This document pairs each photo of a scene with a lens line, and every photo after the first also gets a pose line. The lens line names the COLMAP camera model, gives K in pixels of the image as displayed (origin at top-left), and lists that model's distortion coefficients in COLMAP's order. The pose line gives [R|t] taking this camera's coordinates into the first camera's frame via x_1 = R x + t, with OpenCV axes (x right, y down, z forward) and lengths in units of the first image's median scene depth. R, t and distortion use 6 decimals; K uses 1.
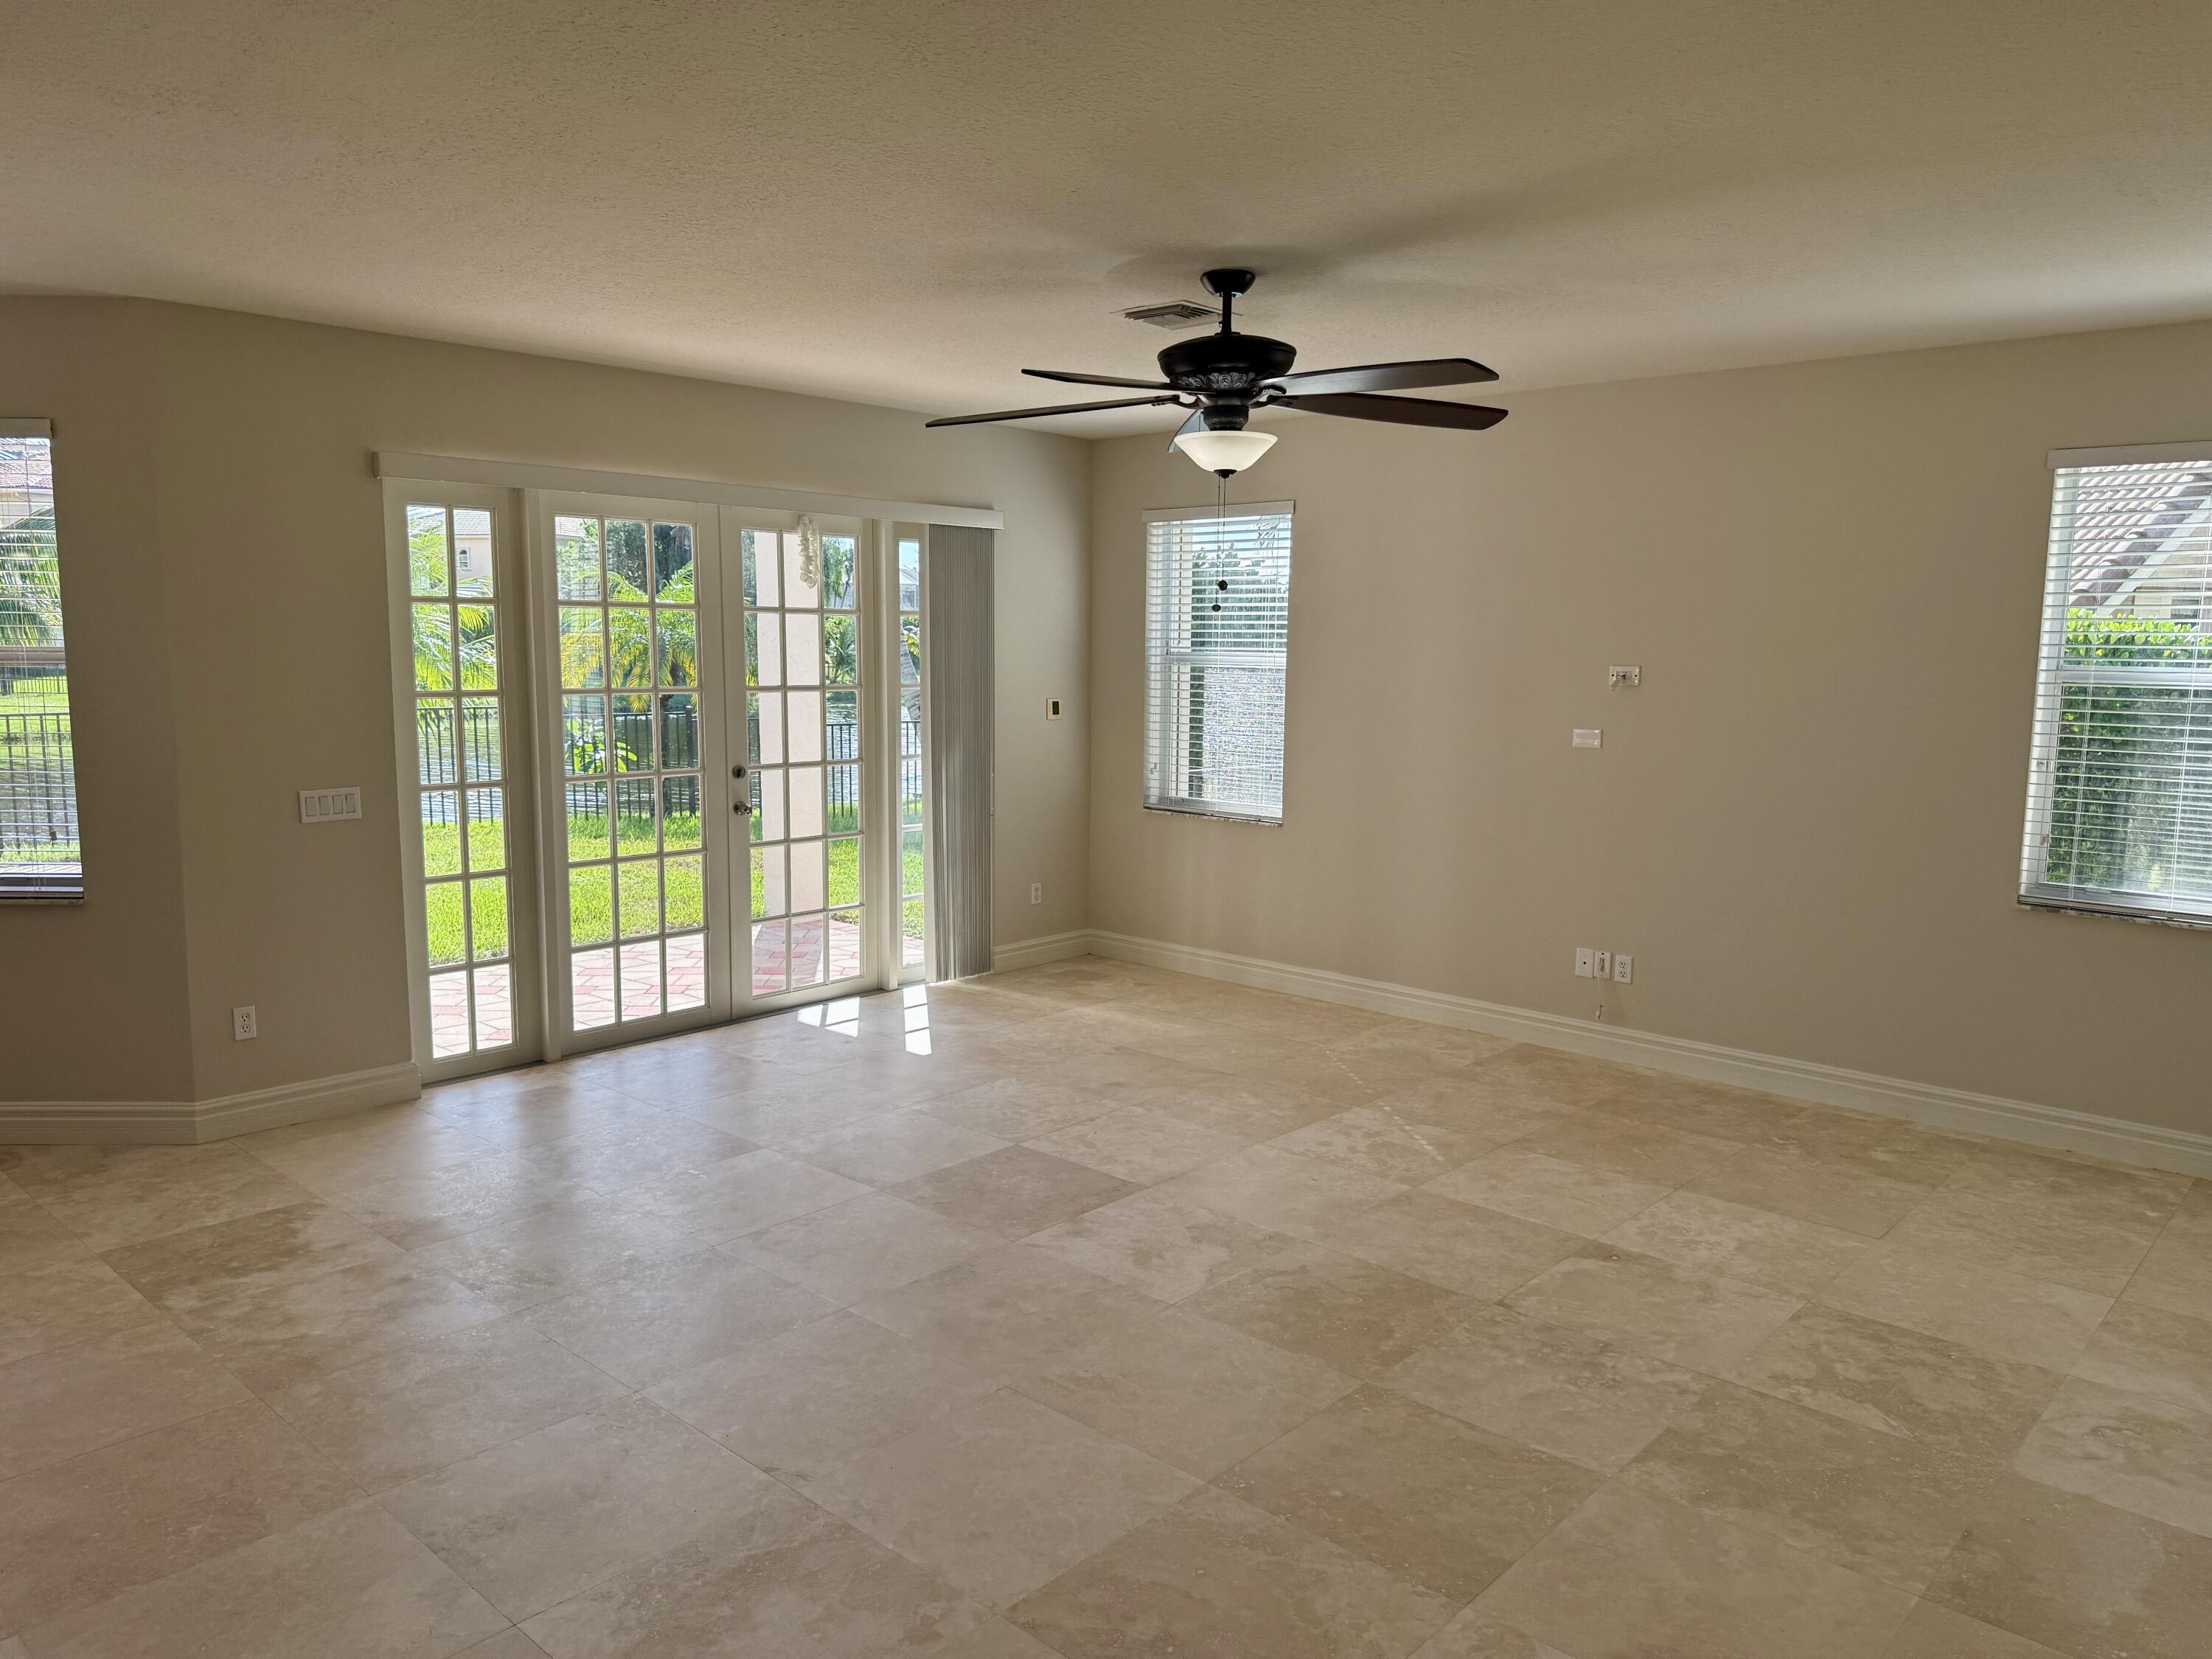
lens RADIAL K [[1545.9, 0, 1106.0], [0, 1545.9, 829.5], [0, 0, 1]] dist [-0.004924, -0.000038]
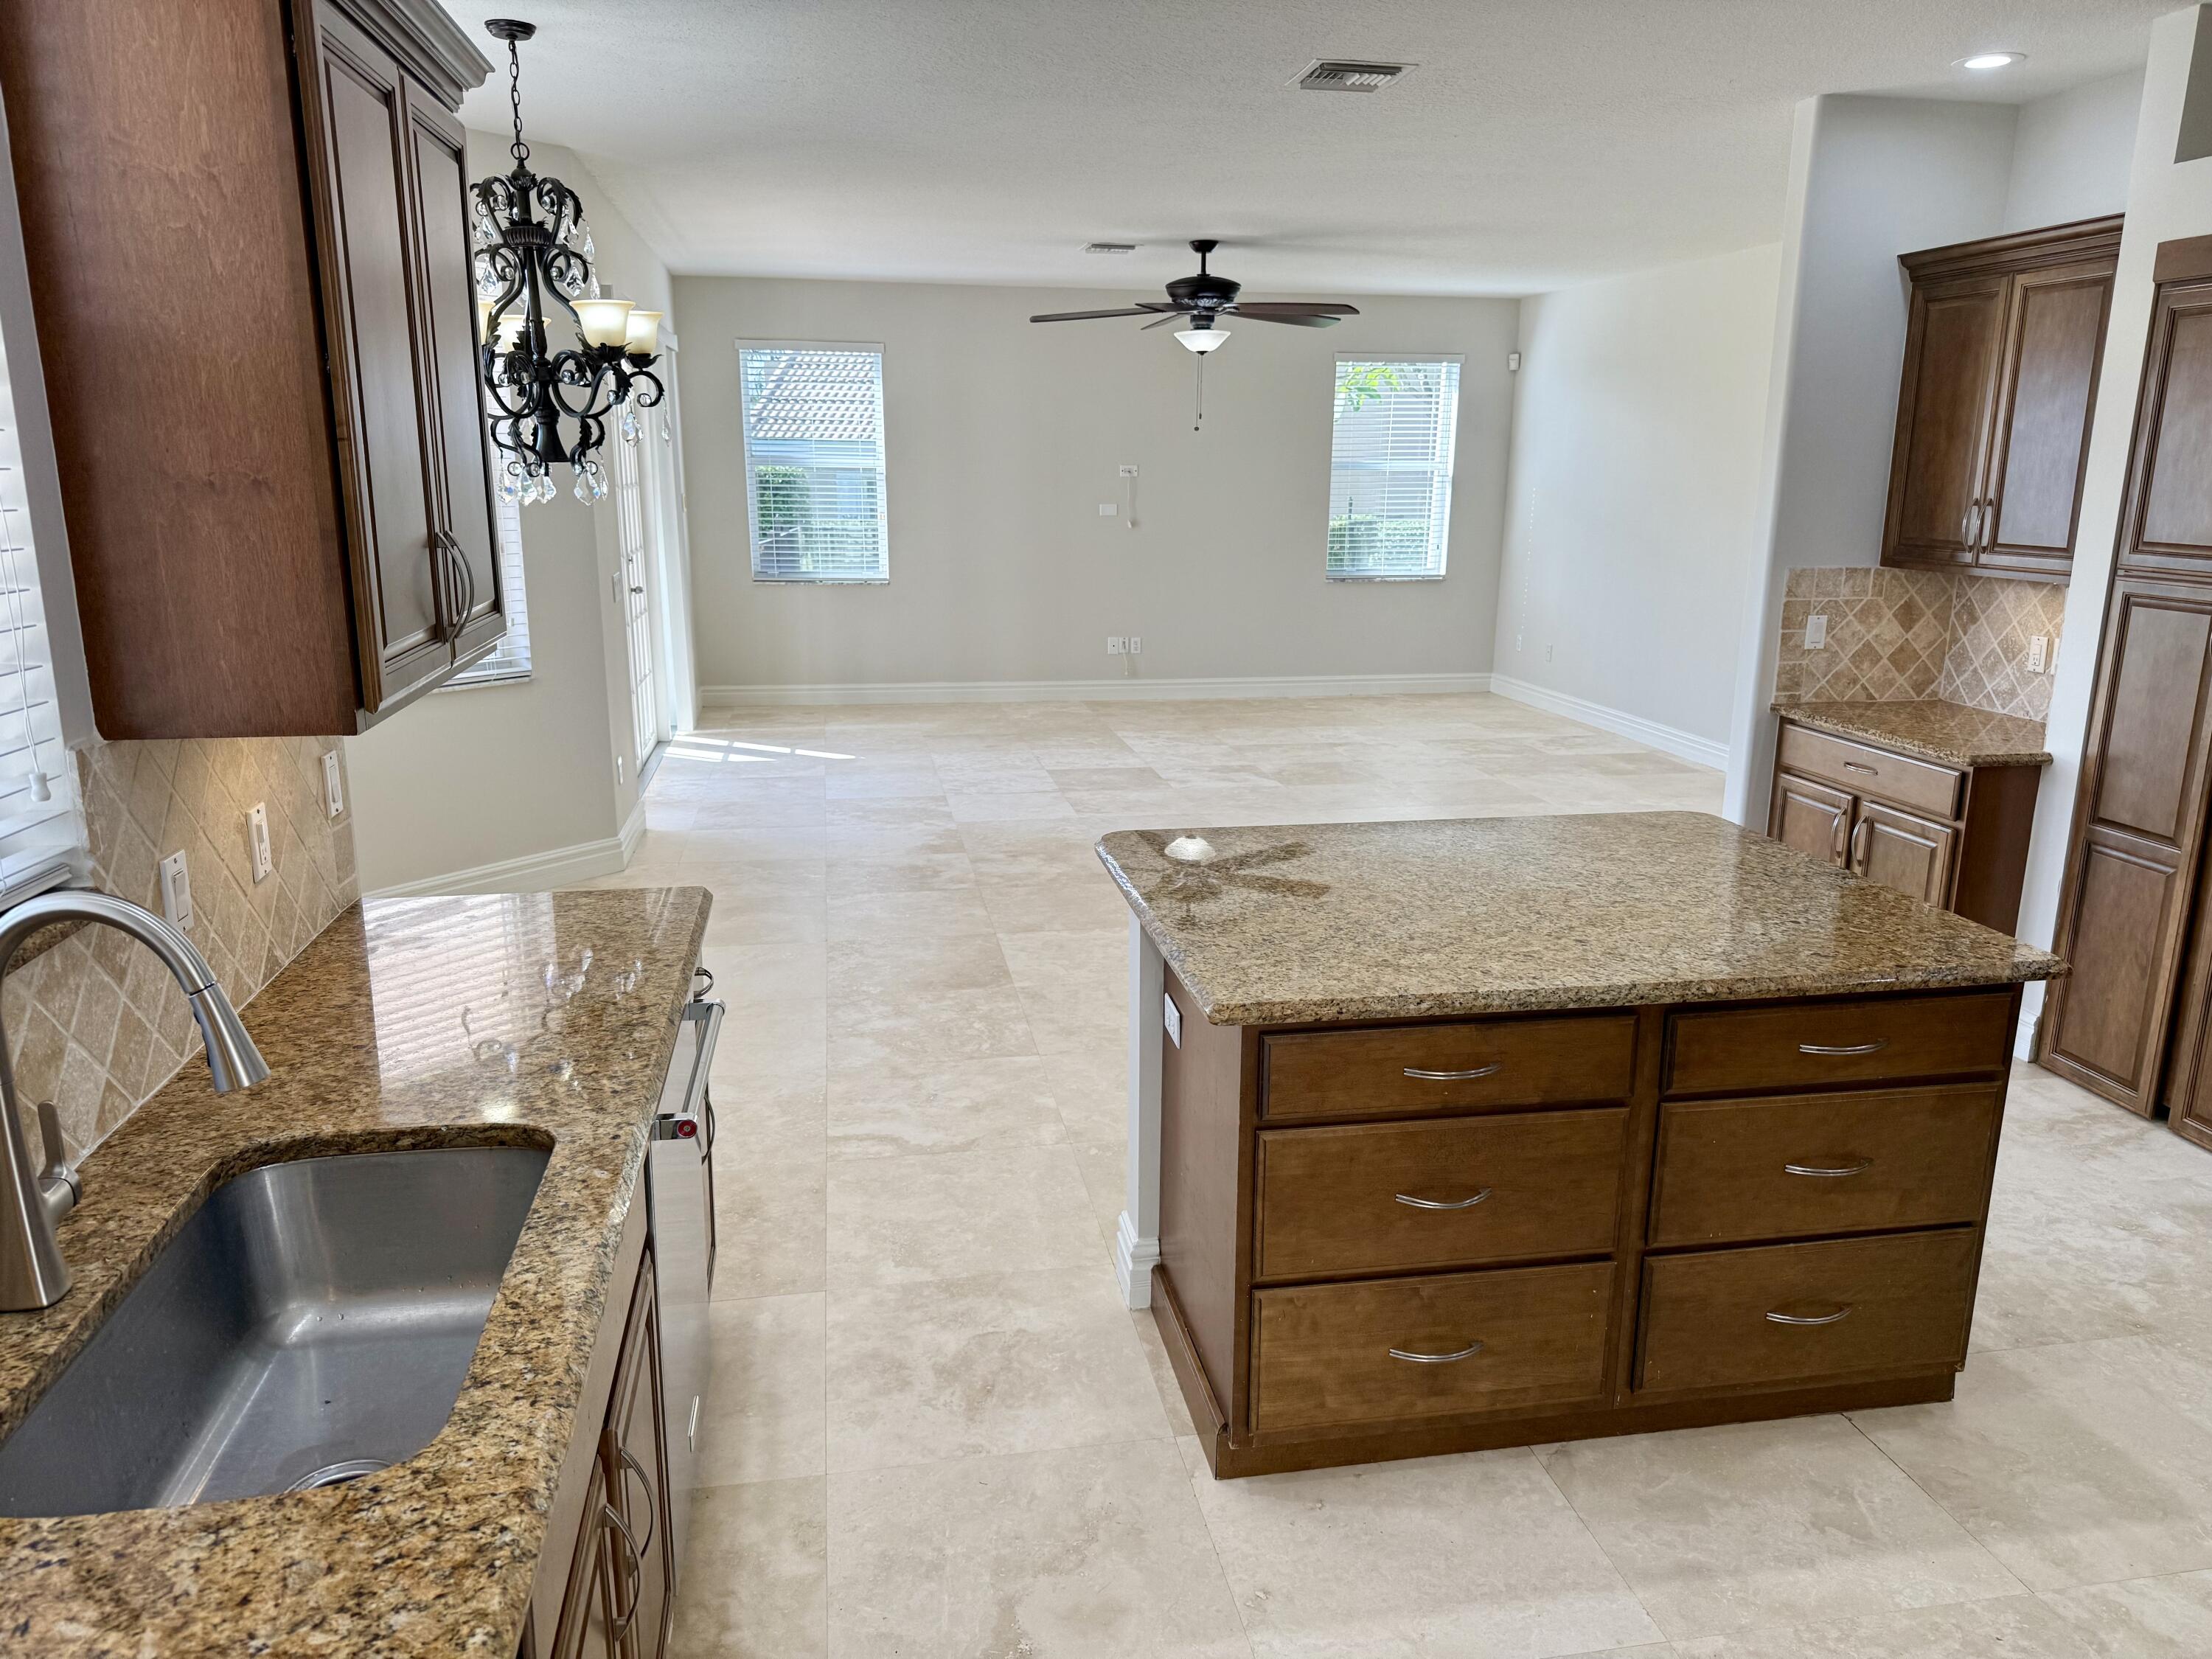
lens RADIAL K [[1567.1, 0, 1106.0], [0, 1567.1, 829.5], [0, 0, 1]] dist [0.219116, 0.000081]
pose [[0.608023, -0.187806, 0.771386, -1.563963], [0.096053, 0.981882, 0.163343, 0.001626], [-0.788087, -0.025222, 0.615047, -0.094551]]
